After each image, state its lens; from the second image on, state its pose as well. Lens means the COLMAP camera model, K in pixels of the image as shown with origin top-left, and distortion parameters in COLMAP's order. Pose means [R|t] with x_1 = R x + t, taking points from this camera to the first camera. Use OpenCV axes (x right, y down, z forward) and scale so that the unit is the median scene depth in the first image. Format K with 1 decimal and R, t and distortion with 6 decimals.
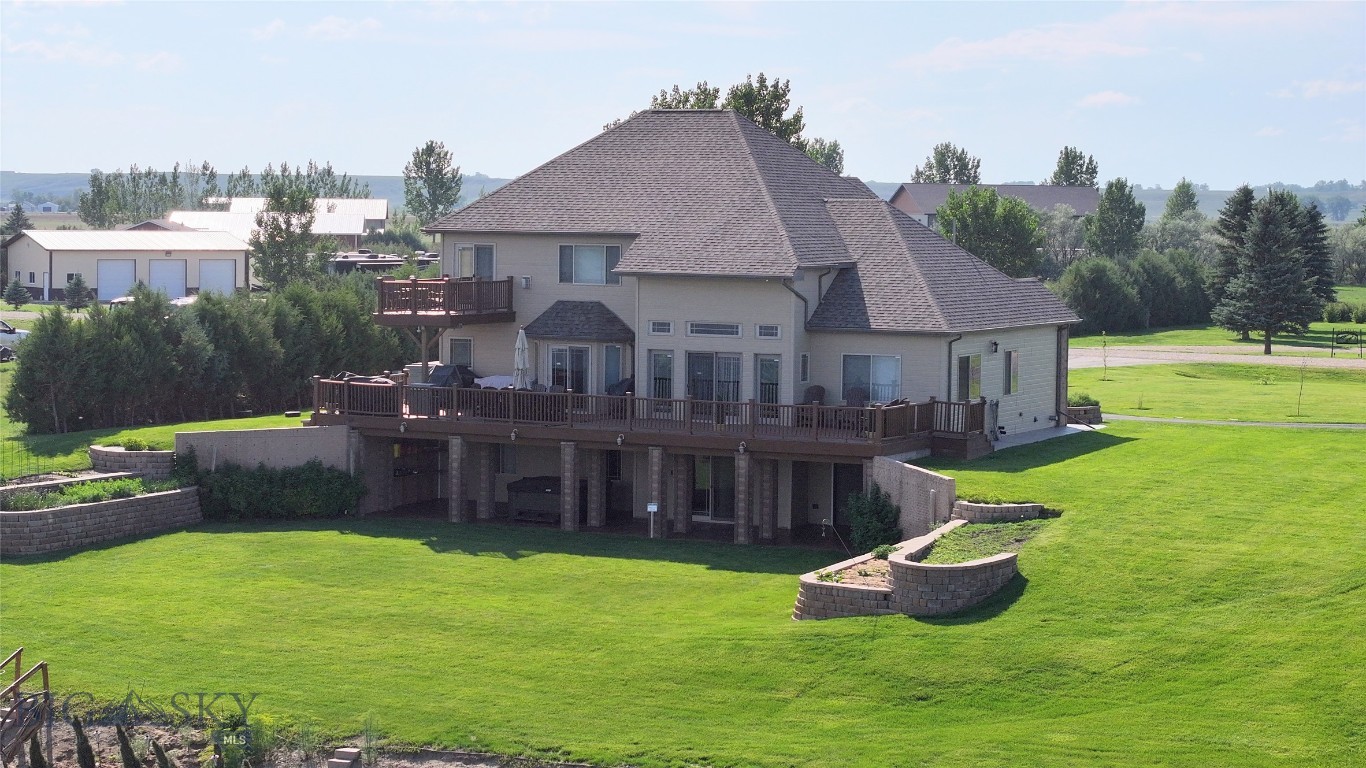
lens RADIAL K [[2779.2, 0, 680.8], [0, 2779.2, 393.4], [0, 0, 1]] dist [-0.218456, 0.000000]
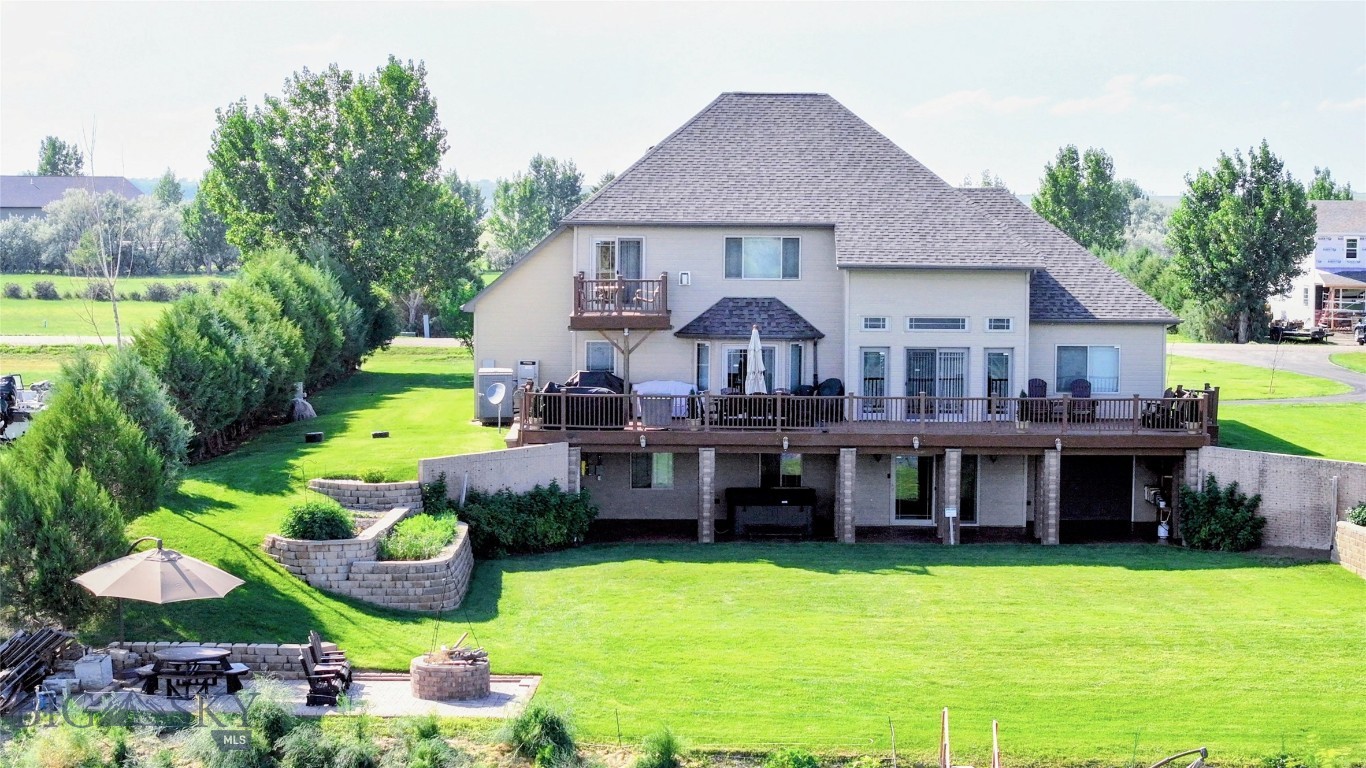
lens RADIAL K [[2779.2, 0, 686.2], [0, 2779.2, 387.4], [0, 0, 1]] dist [-0.218456, 0.000000]
pose [[0.886053, -0.035901, 0.462192, -0.499098], [0.035245, 0.999328, 0.010058, -0.013661], [-0.462243, 0.007378, 0.886723, 0.192016]]
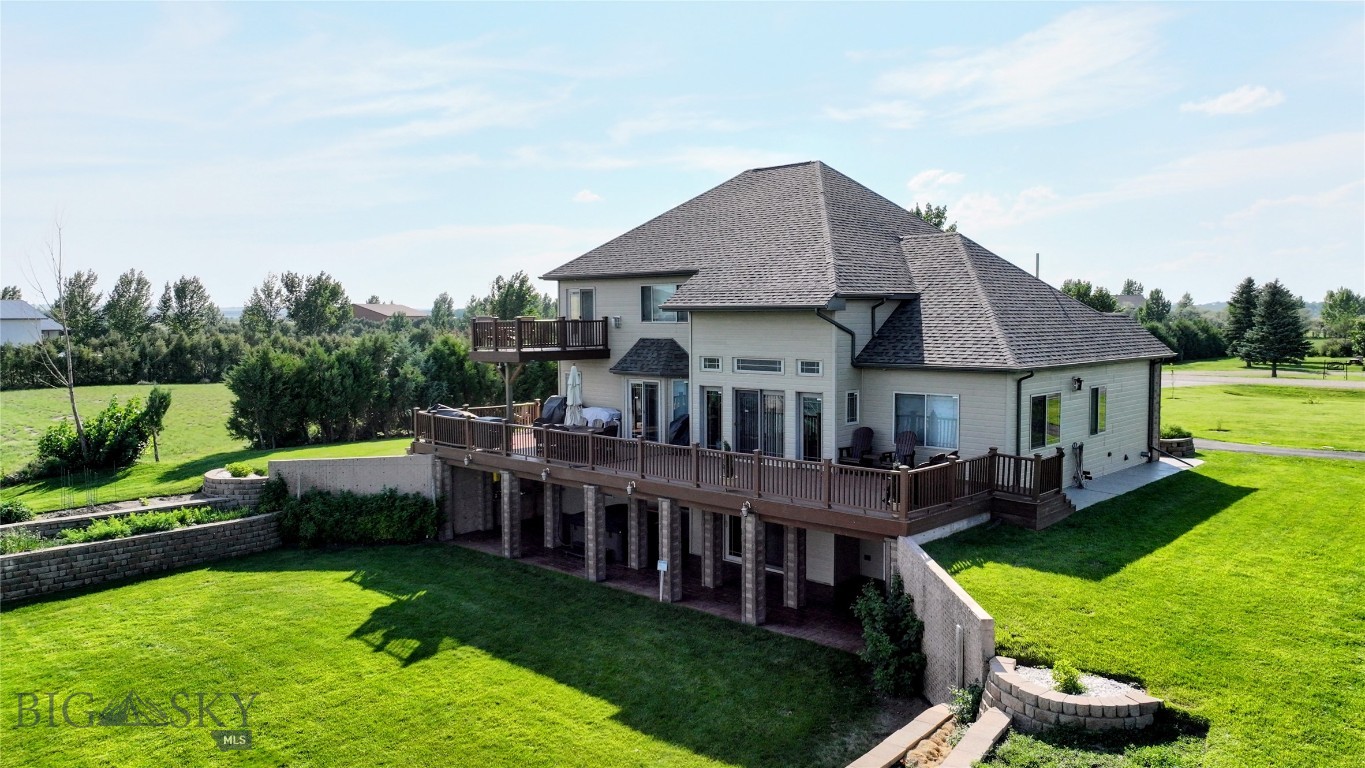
lens RADIAL K [[969.4, 0, 681.6], [0, 969.4, 375.1], [0, 0, 1]] dist [0.001880, 0.003150]
pose [[0.958526, 0.001113, -0.285004, 0.080167], [-0.003782, 0.999954, -0.008815, -0.016524], [0.284981, 0.009527, 0.958486, 0.666716]]
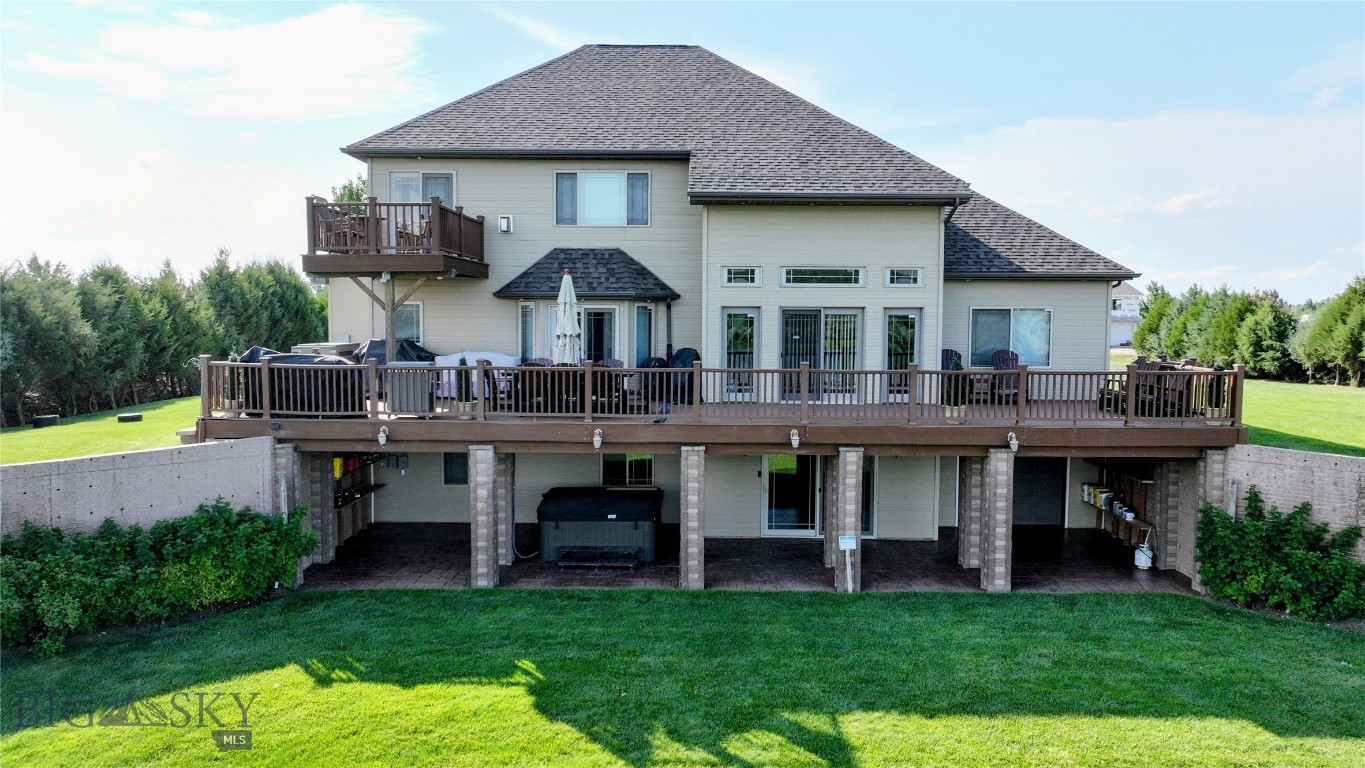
lens RADIAL K [[969.4, 0, 691.1], [0, 969.4, 377.9], [0, 0, 1]] dist [0.001880, 0.003150]
pose [[0.895788, -0.034574, 0.443135, -0.131624], [0.034934, 0.999363, 0.007355, 0.000630], [-0.443107, 0.008892, 0.896425, 0.775644]]
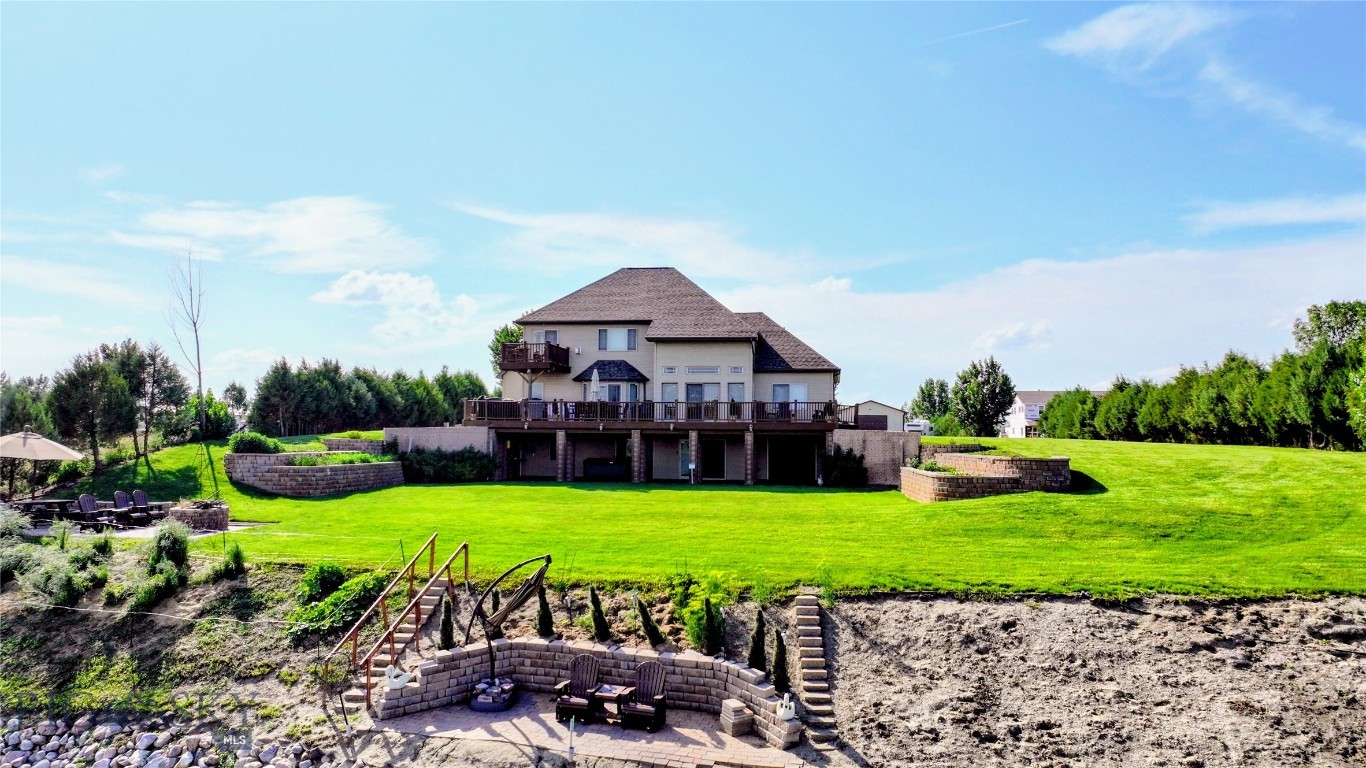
lens RADIAL K [[970.1, 0, 694.5], [0, 970.1, 372.9], [0, 0, 1]] dist [0.001880, 0.003150]
pose [[0.947457, 0.016536, 0.319456, -0.189428], [0.025639, 0.991524, -0.127368, 0.057073], [-0.318854, 0.128866, 0.939002, 0.411396]]
